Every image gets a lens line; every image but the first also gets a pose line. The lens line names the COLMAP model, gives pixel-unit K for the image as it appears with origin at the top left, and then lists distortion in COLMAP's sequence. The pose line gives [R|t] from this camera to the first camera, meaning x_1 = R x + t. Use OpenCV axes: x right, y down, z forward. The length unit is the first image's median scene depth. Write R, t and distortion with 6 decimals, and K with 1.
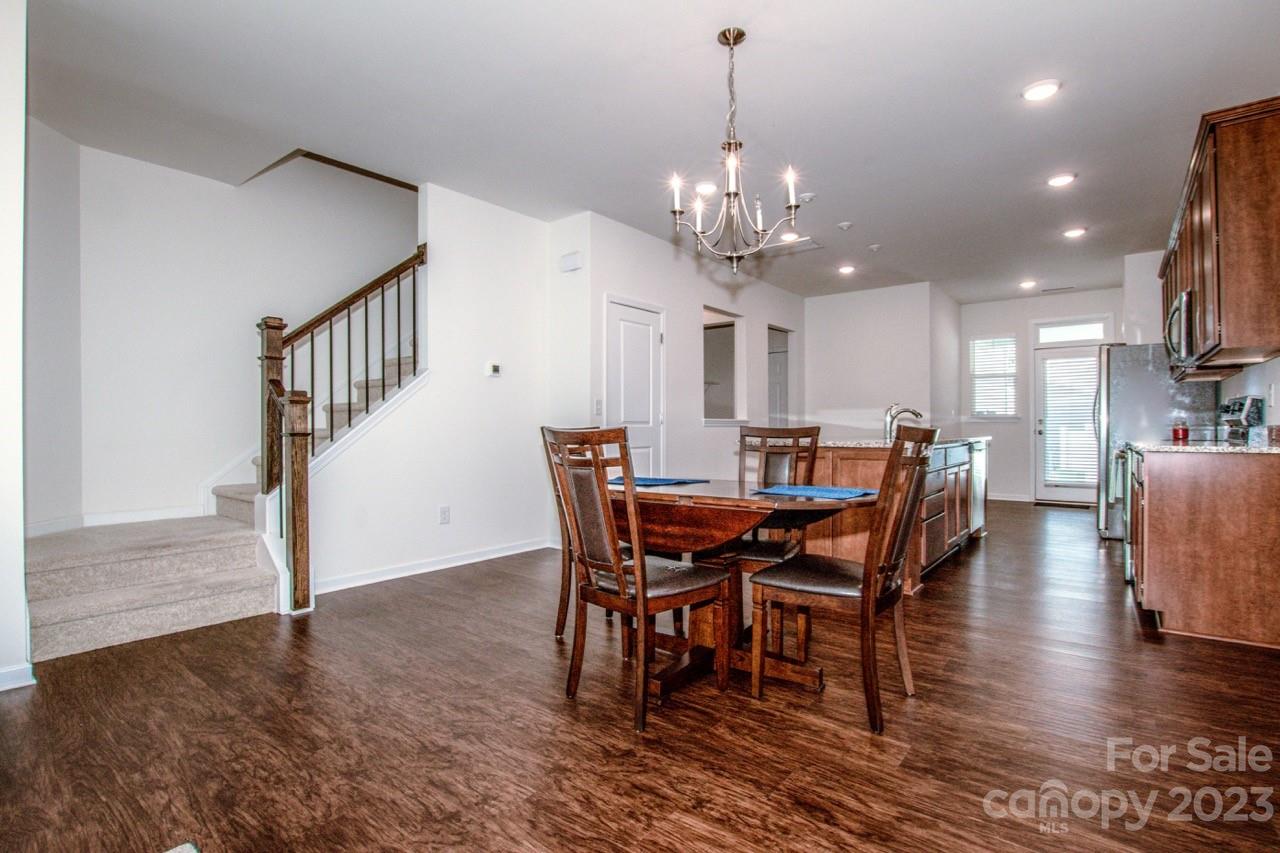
lens RADIAL K [[613.3, 0, 636.5], [0, 613.3, 427.5], [0, 0, 1]] dist [-0.030777, -0.000360]
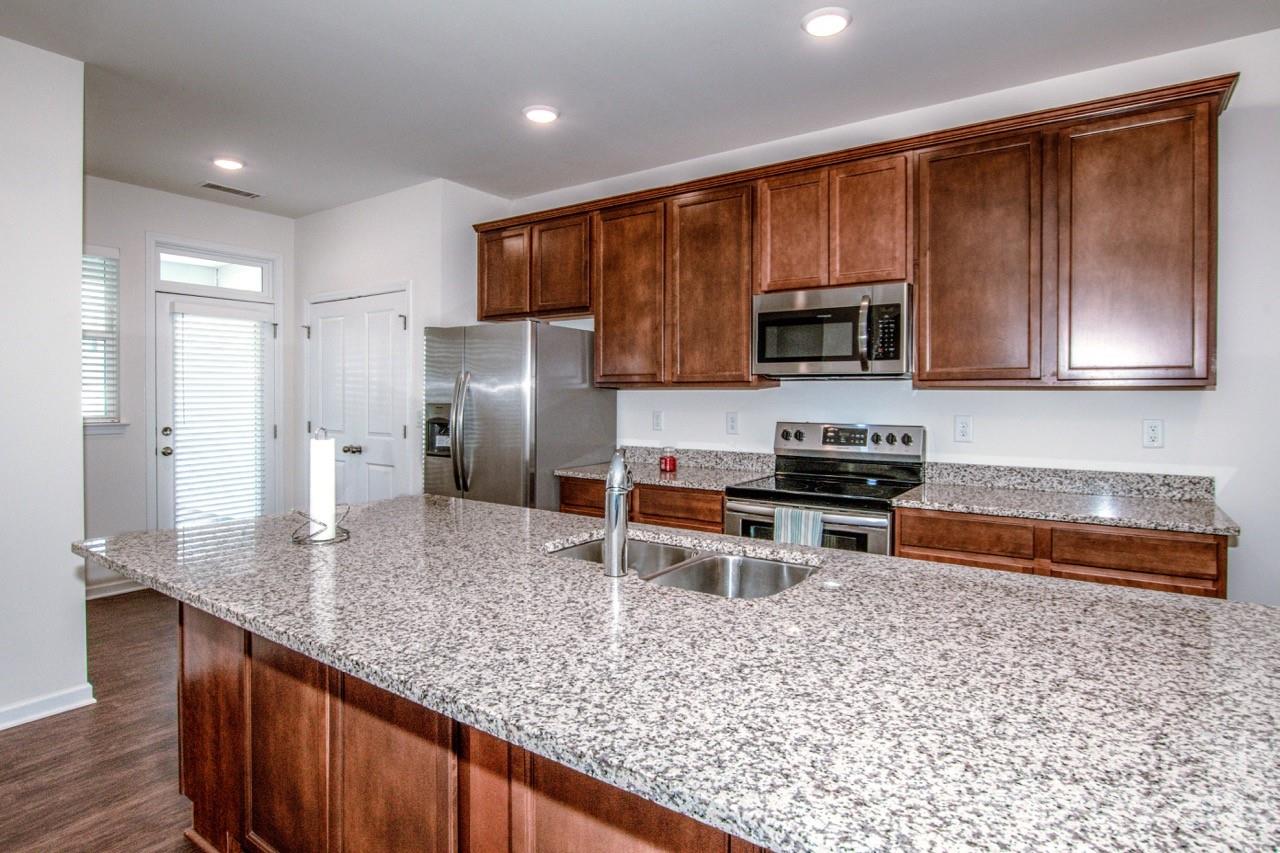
lens RADIAL K [[678.7, 0, 652.8], [0, 678.7, 403.6], [0, 0, 1]] dist [-0.020977, -0.000914]
pose [[-0.068652, -0.008174, 0.997607, 0.077444], [-0.004804, 0.999958, 0.007863, -0.050995], [-0.997629, -0.004252, -0.068689, 0.789631]]
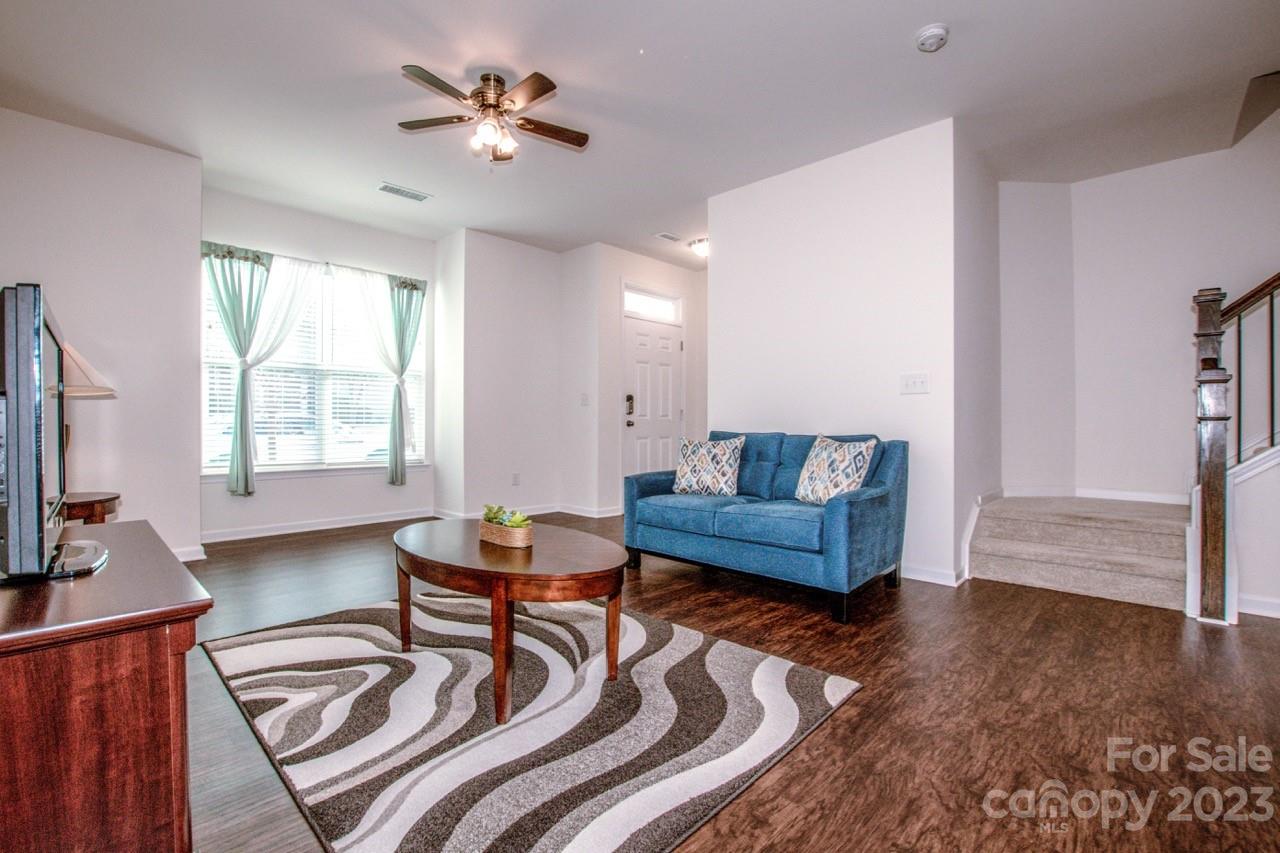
lens RADIAL K [[570.6, 0, 650.2], [0, 570.6, 430.2], [0, 0, 1]] dist [-0.034238, 0.003007]
pose [[-0.093715, 0.018107, -0.995434, 0.158053], [-0.001201, 0.999832, 0.018300, 0.007207], [0.995598, 0.002910, -0.093677, 0.135224]]
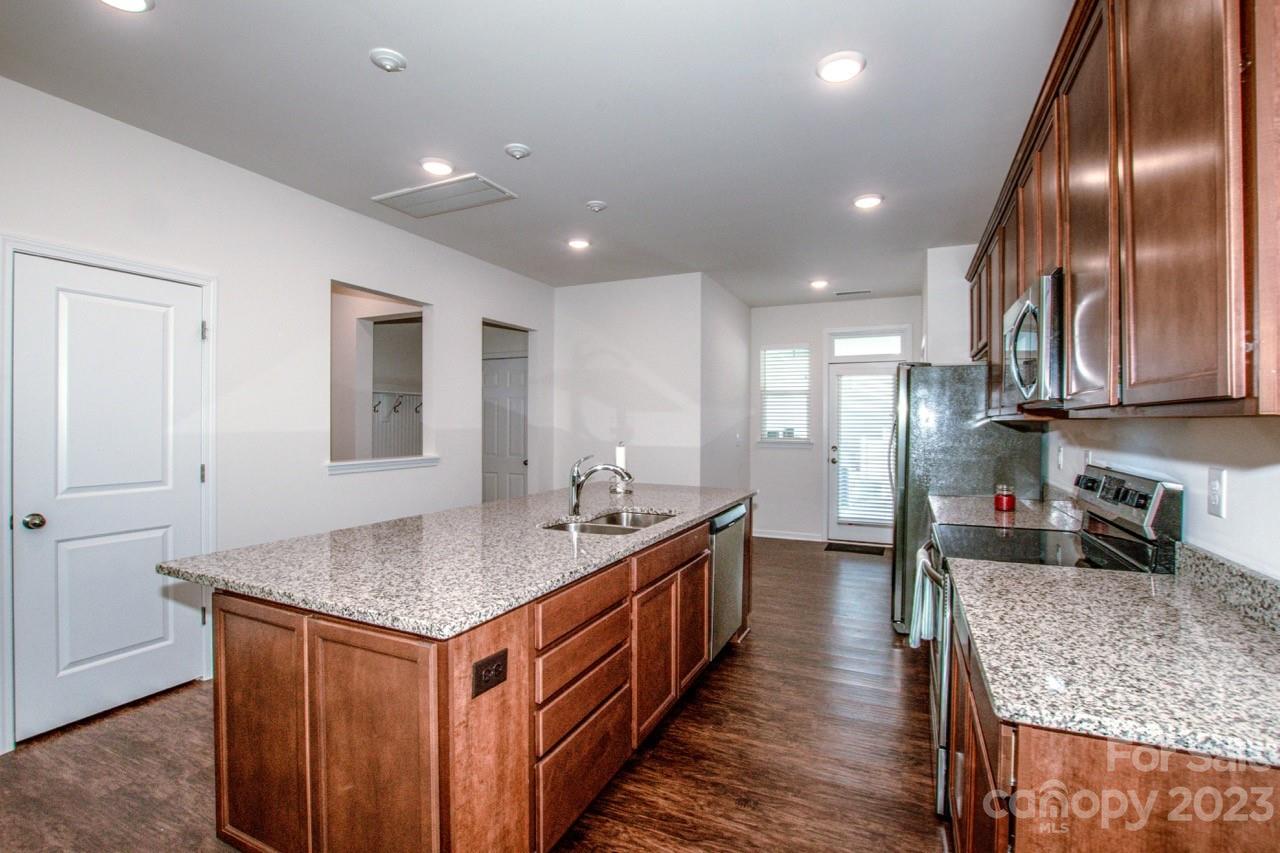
lens RADIAL K [[570.6, 0, 632.1], [0, 570.6, 422.9], [0, 0, 1]] dist [-0.034238, 0.003007]
pose [[0.975177, 0.010342, 0.221187, 0.269986], [-0.011168, 0.999935, 0.002483, -0.056744], [-0.221147, -0.004892, 0.975228, 0.356737]]
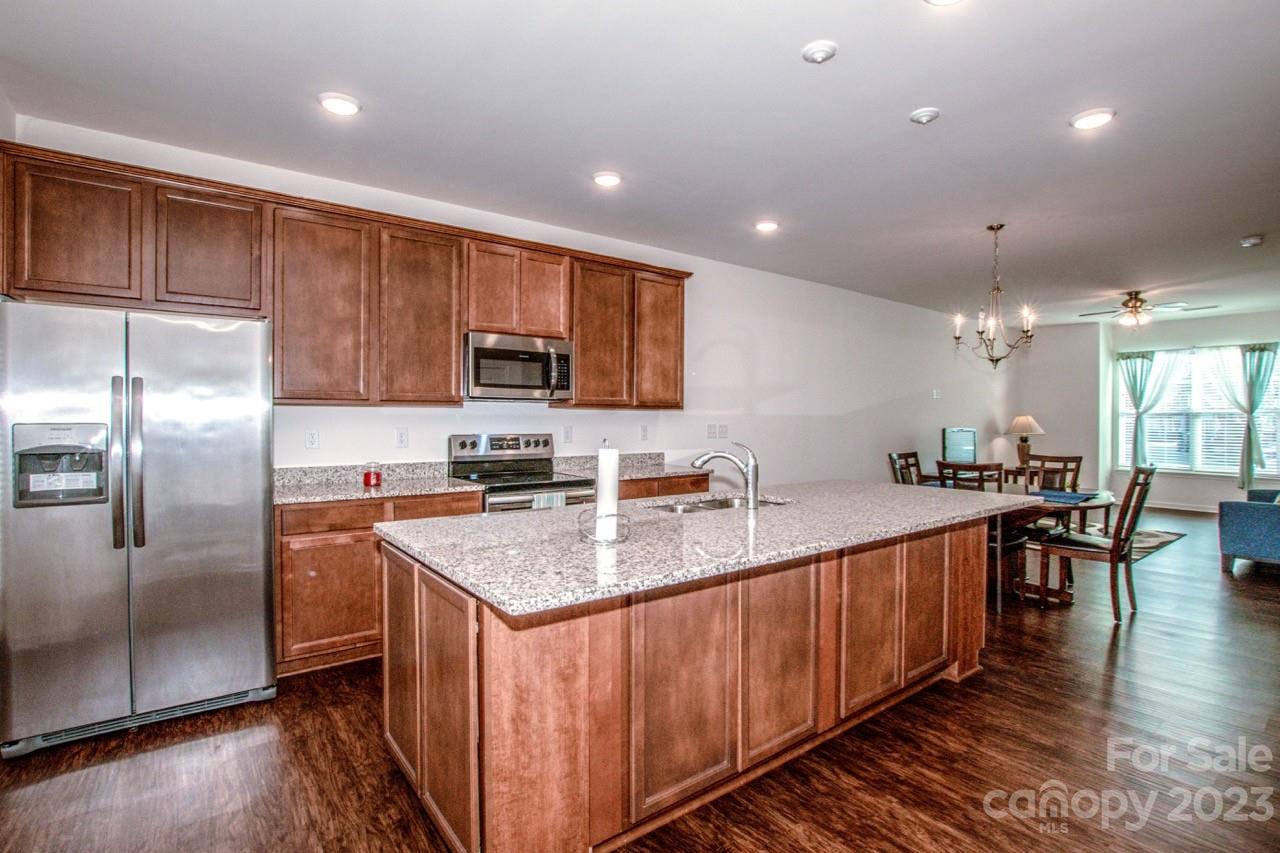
lens RADIAL K [[570.6, 0, 627.4], [0, 570.6, 431.6], [0, 0, 1]] dist [-0.034238, 0.003007]
pose [[-0.961225, 0.000270, 0.275764, 0.303301], [0.004478, 0.999883, 0.014629, -0.042793], [-0.275728, 0.015297, -0.961114, 1.162390]]
